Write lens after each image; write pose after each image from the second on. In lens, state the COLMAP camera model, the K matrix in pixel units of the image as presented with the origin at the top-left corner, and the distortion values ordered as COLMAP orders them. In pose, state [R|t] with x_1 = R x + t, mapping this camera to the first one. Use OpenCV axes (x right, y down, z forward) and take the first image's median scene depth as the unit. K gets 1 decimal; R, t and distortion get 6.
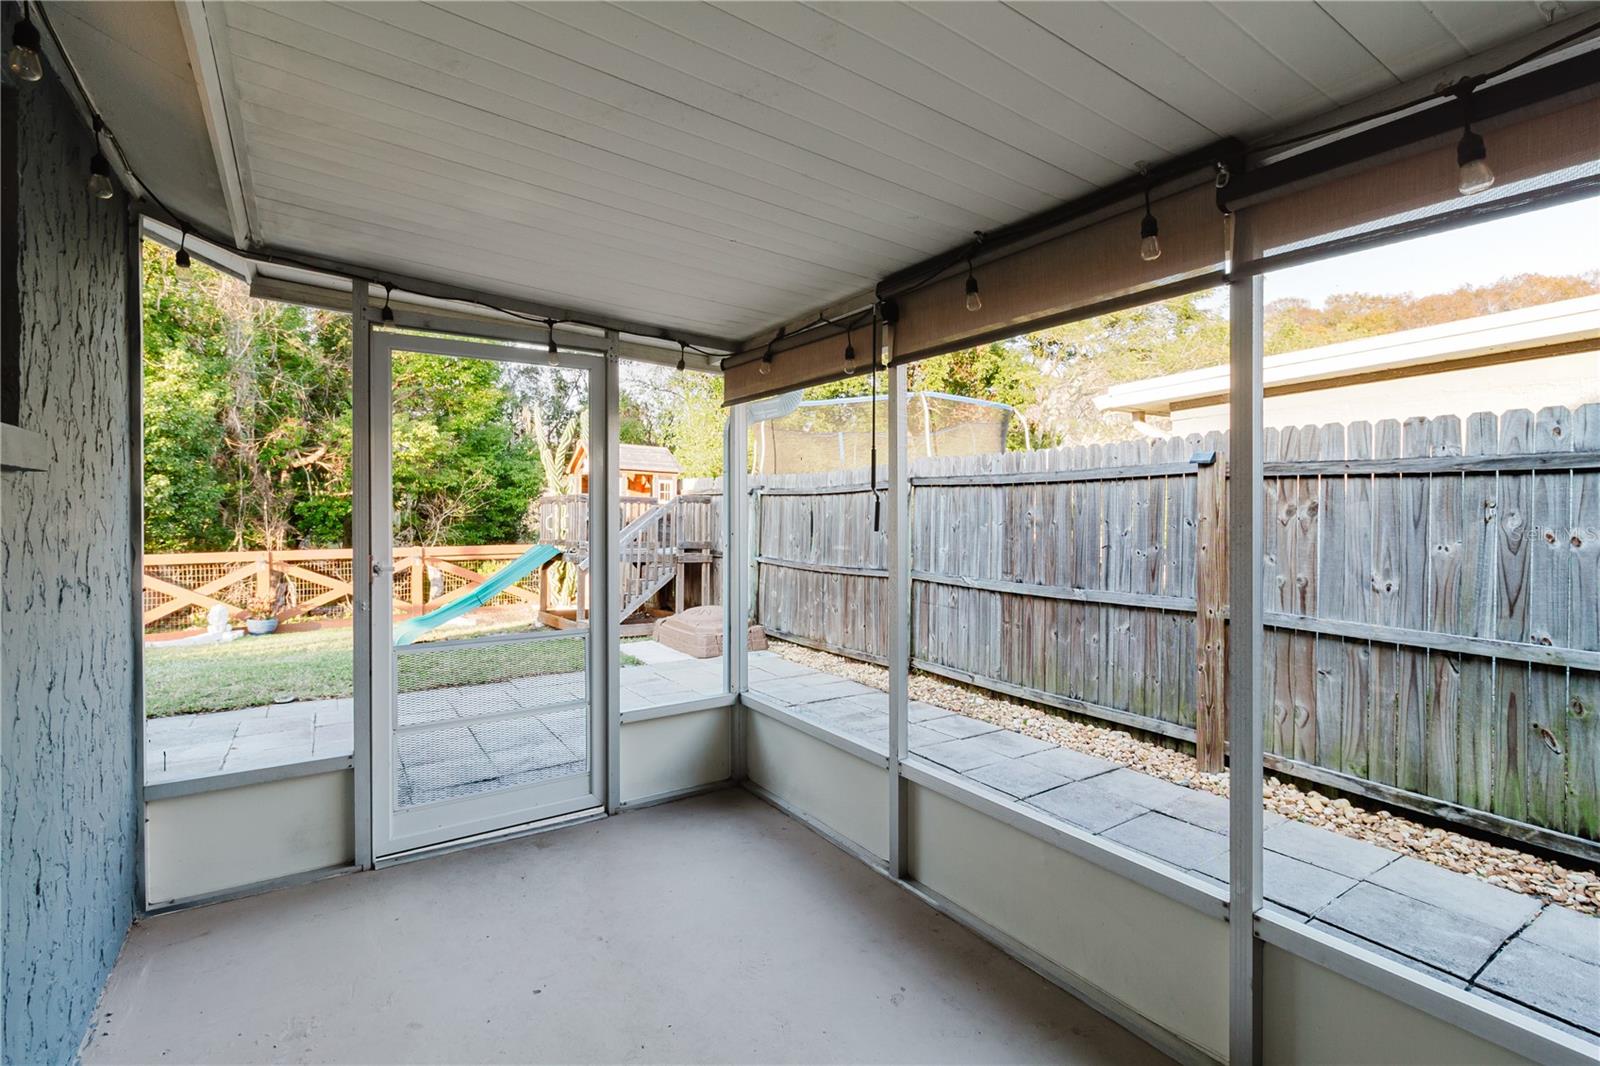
lens RADIAL K [[744.3, 0, 789.8], [0, 744.3, 529.1], [0, 0, 1]] dist [0.003327, -0.000317]
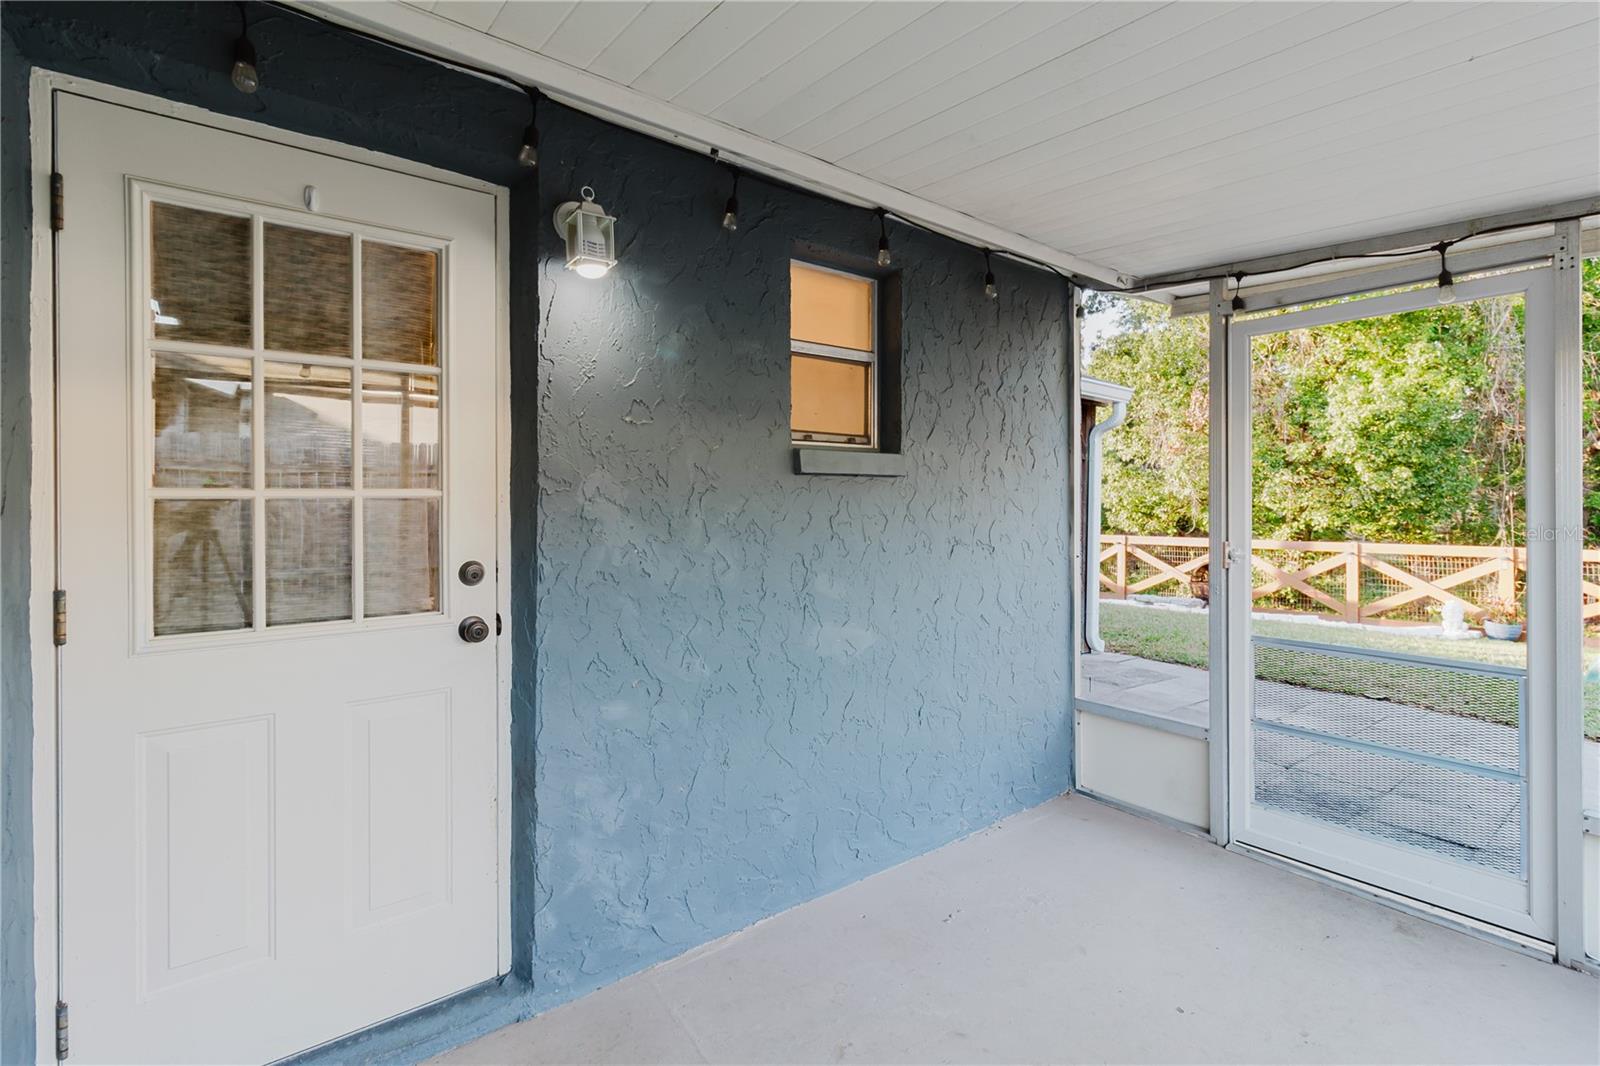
lens RADIAL K [[744.3, 0, 807.8], [0, 744.3, 505.5], [0, 0, 1]] dist [0.003327, -0.000317]
pose [[0.090706, 0.002804, -0.995874, 0.367222], [-0.024231, 0.999706, 0.000608, -0.000713], [0.995583, 0.024076, 0.090748, 0.293192]]
